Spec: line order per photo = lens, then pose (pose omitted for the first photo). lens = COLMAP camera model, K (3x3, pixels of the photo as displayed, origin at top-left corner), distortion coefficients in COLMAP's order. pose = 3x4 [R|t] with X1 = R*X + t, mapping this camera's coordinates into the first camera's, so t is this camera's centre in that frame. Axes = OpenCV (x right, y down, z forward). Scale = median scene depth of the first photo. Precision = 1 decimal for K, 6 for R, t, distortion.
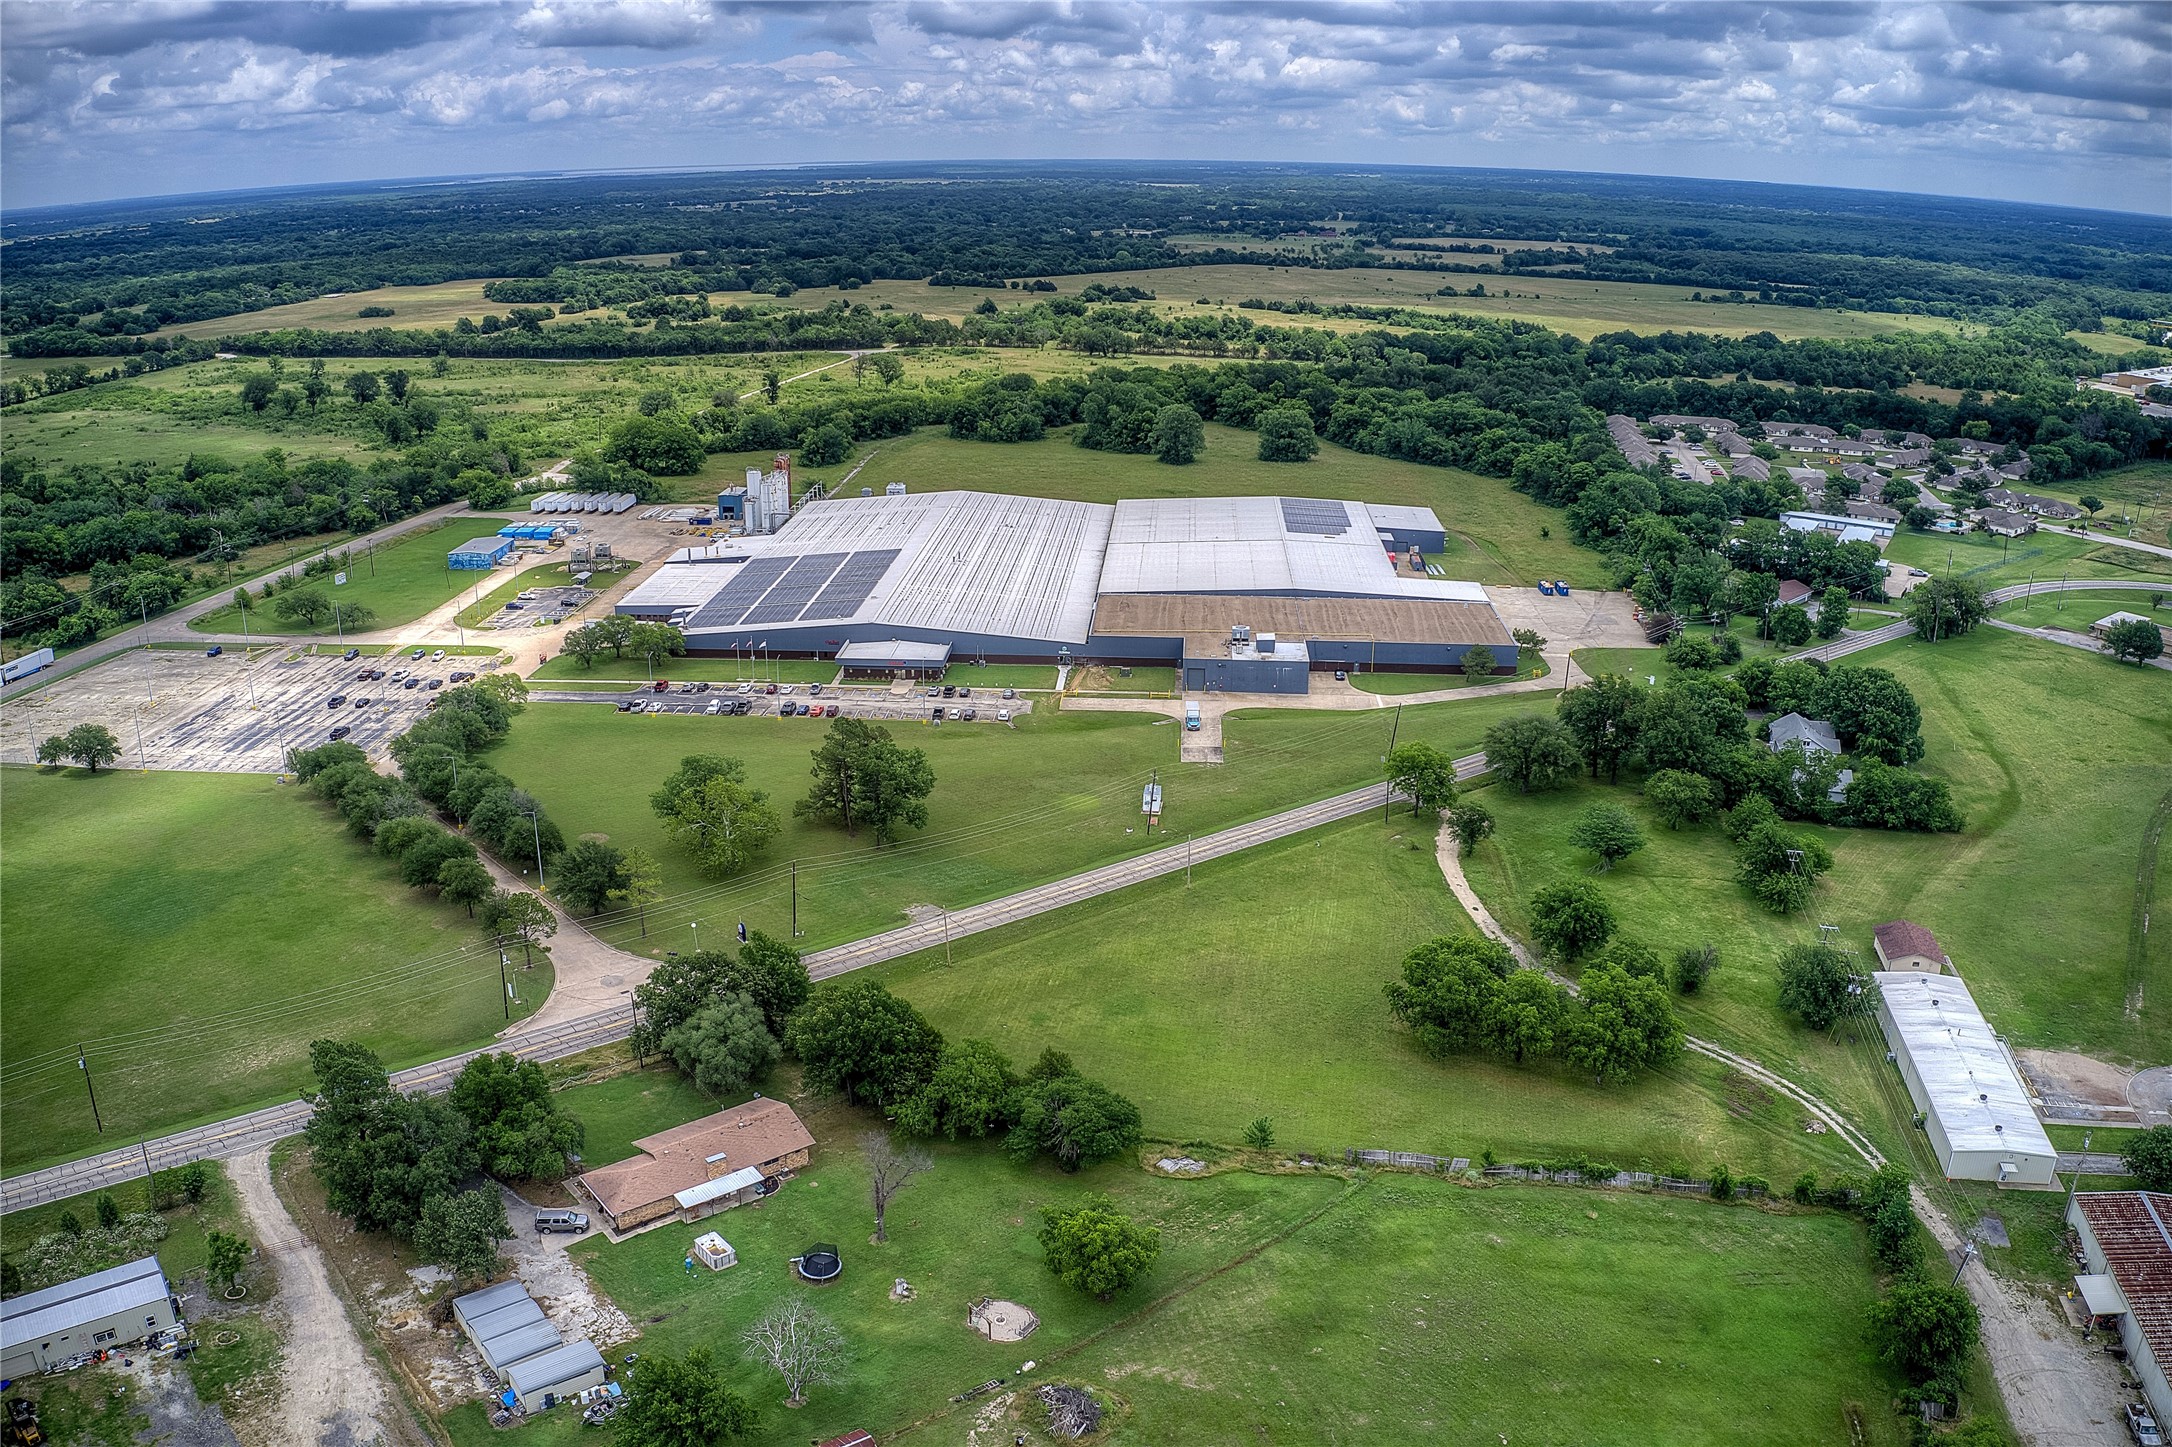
lens RADIAL K [[1705.4, 0, 1076.3], [0, 1705.4, 722.4], [0, 0, 1]] dist [-0.199827, 0.030270]
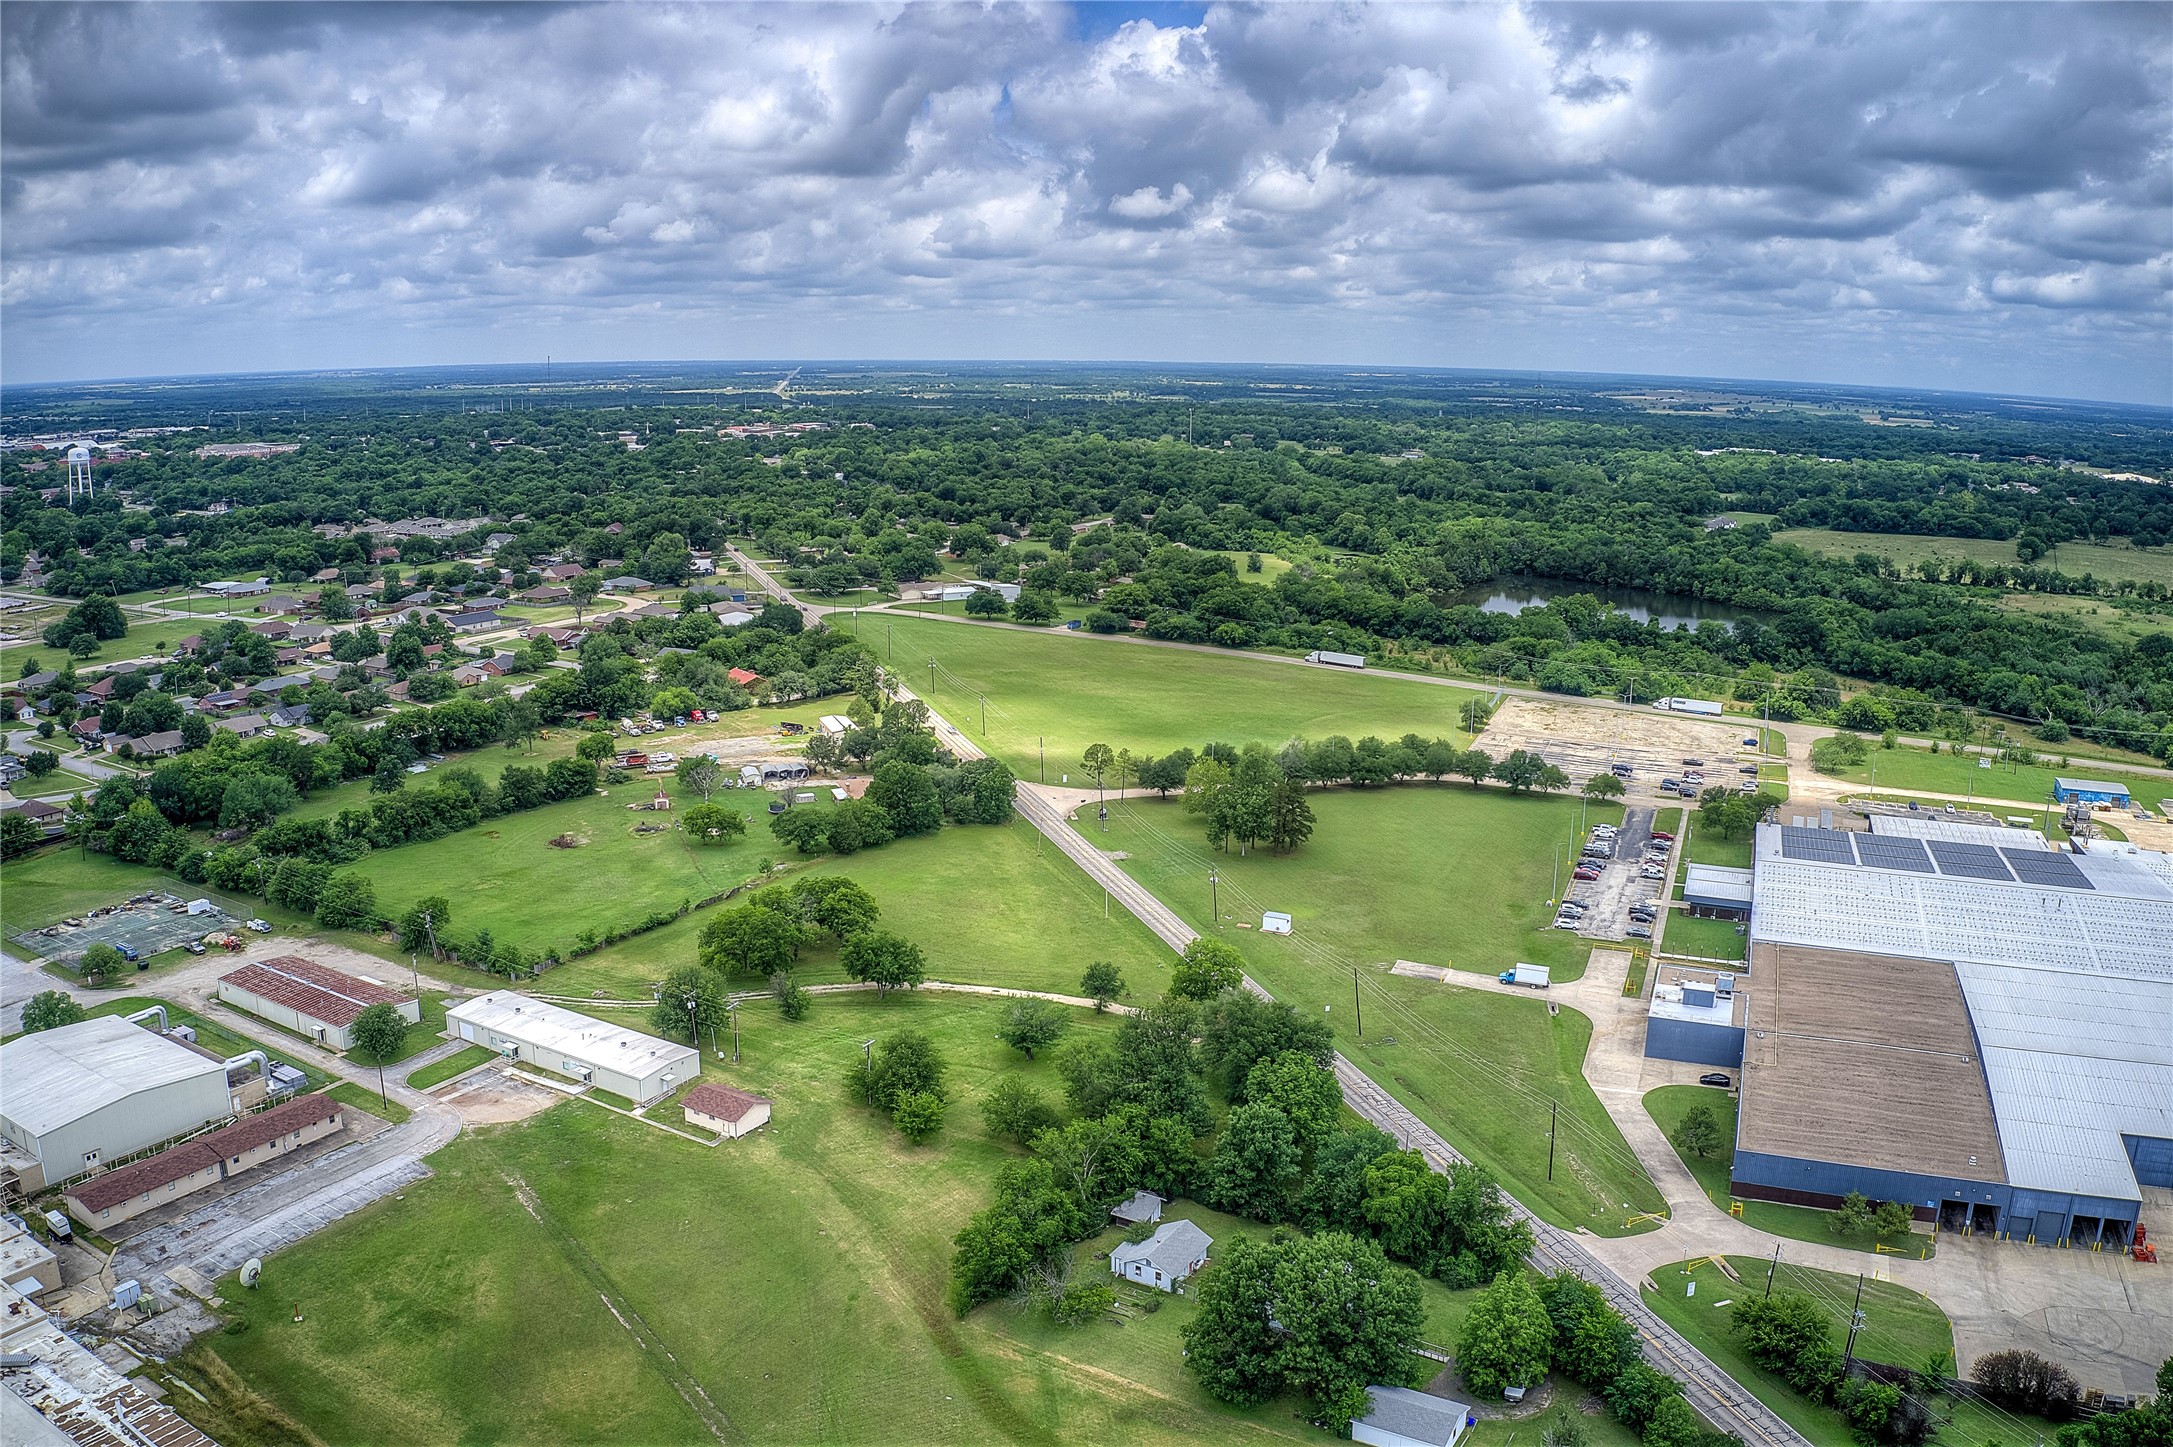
lens RADIAL K [[1706.1, 0, 1076.8], [0, 1706.1, 722.4], [0, 0, 1]] dist [-0.199827, 0.030270]
pose [[-0.321868, 0.196759, -0.926114, 1.174698], [-0.316421, 0.899568, 0.301090, -0.396081], [0.892345, 0.389953, -0.227284, 1.148501]]
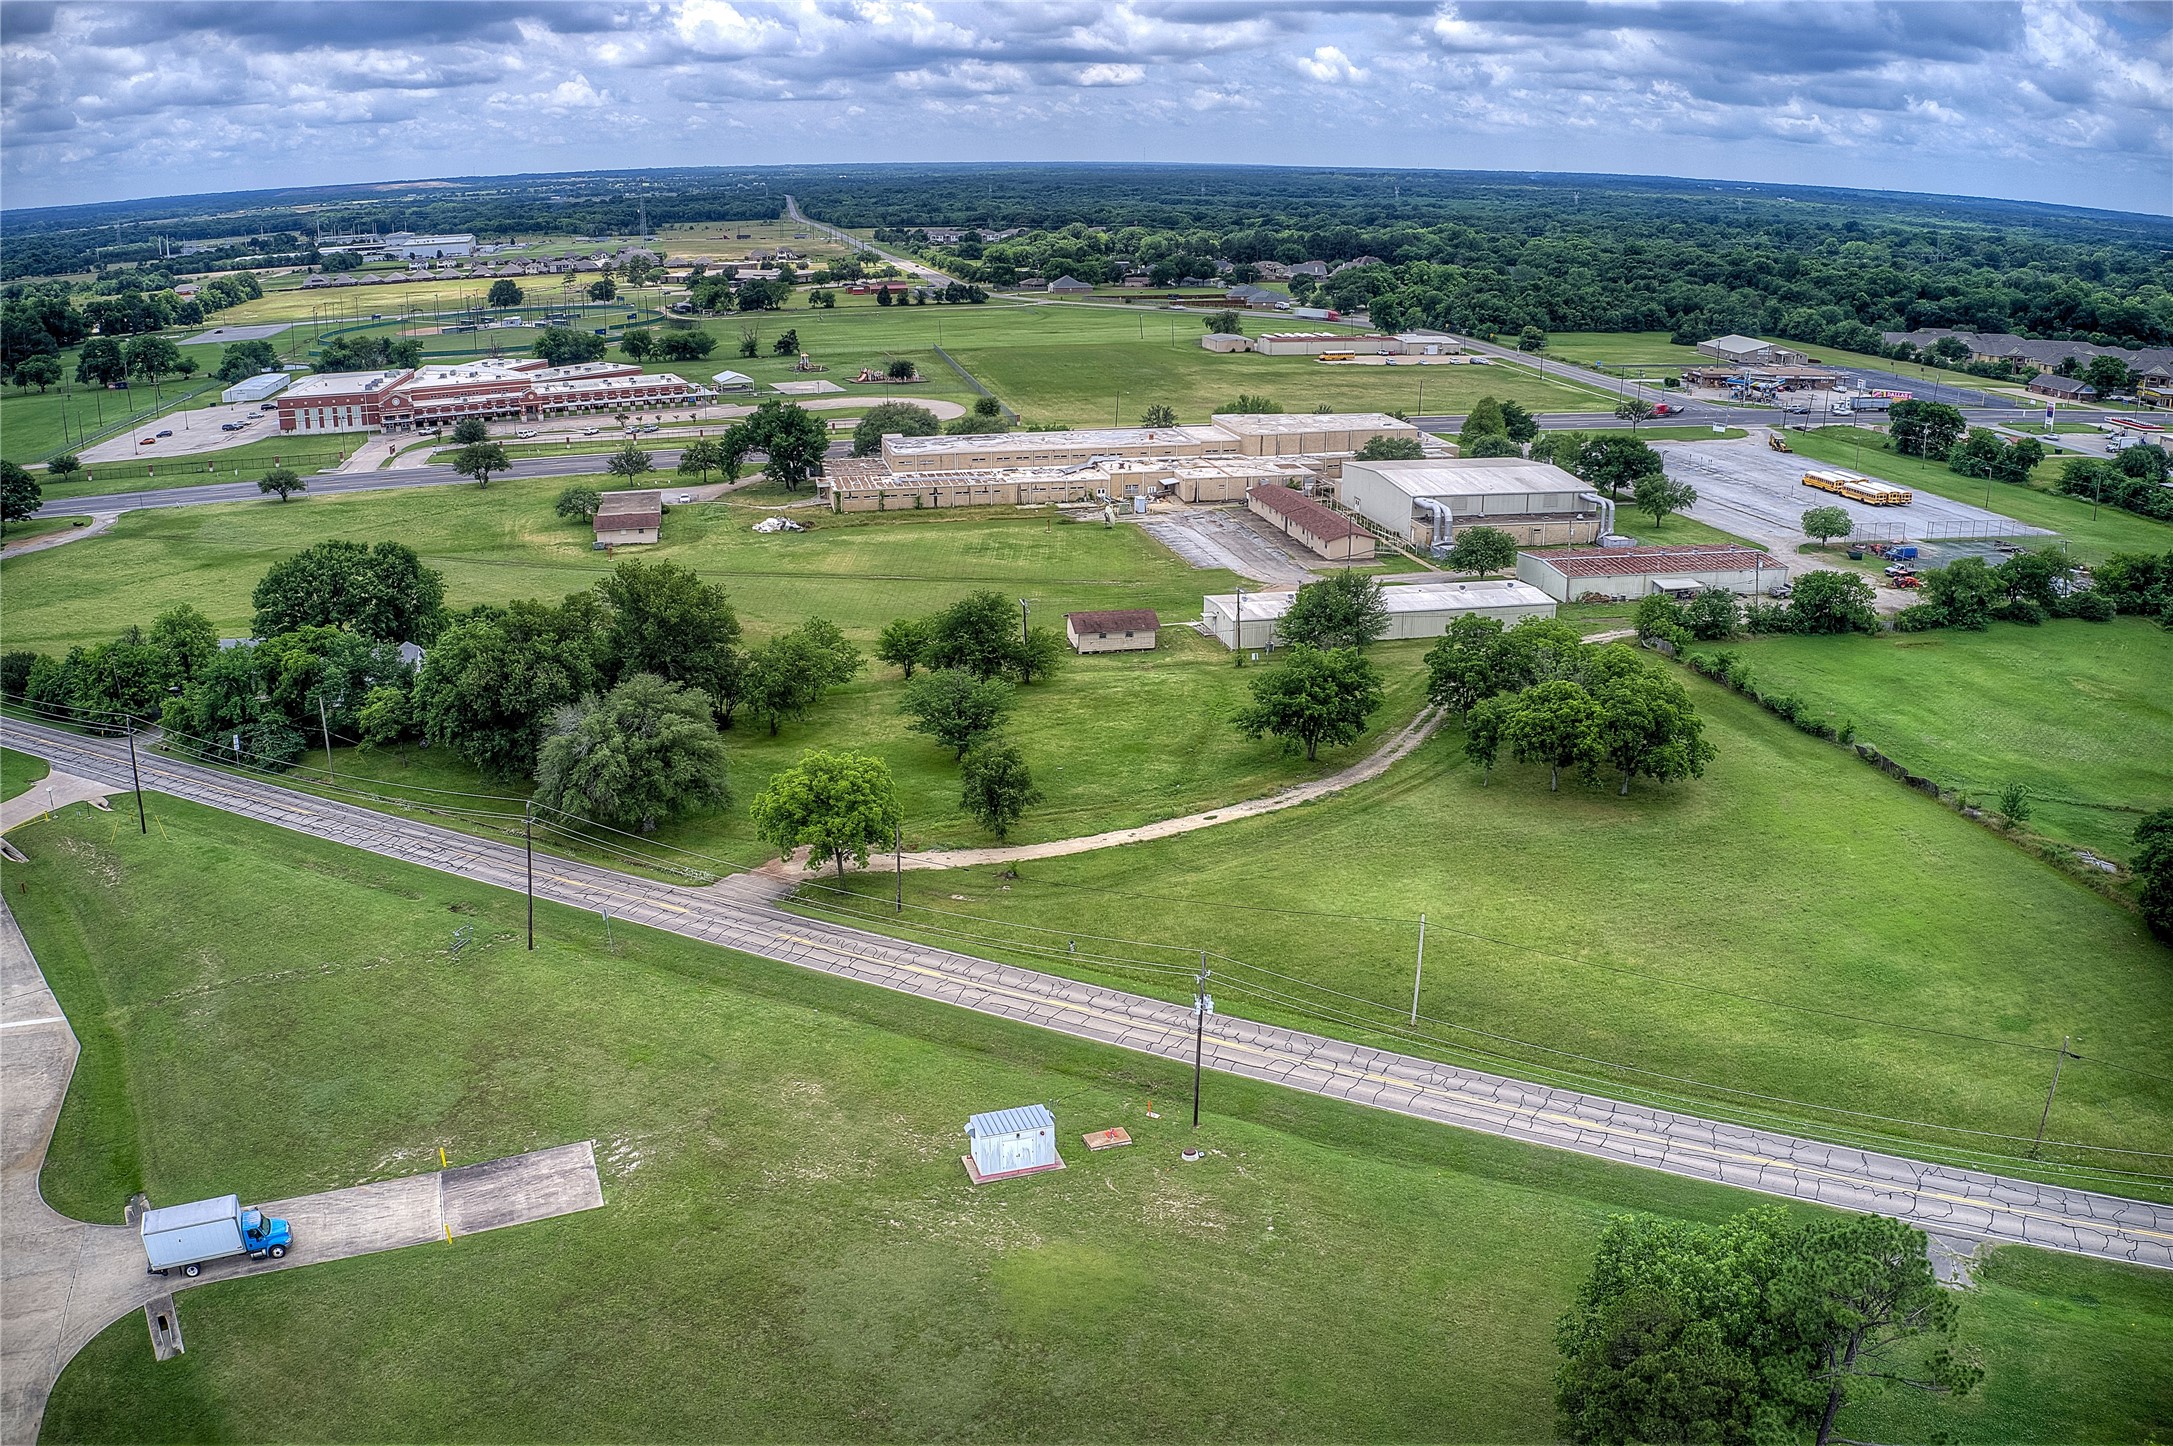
lens RADIAL K [[1706.1, 0, 1076.8], [0, 1706.1, 721.9], [0, 0, 1]] dist [-0.199827, 0.030270]
pose [[-0.412504, -0.294677, 0.861978, -0.263071], [0.294512, 0.852278, 0.432301, -0.196632], [-0.862034, 0.432189, -0.264782, 1.105514]]
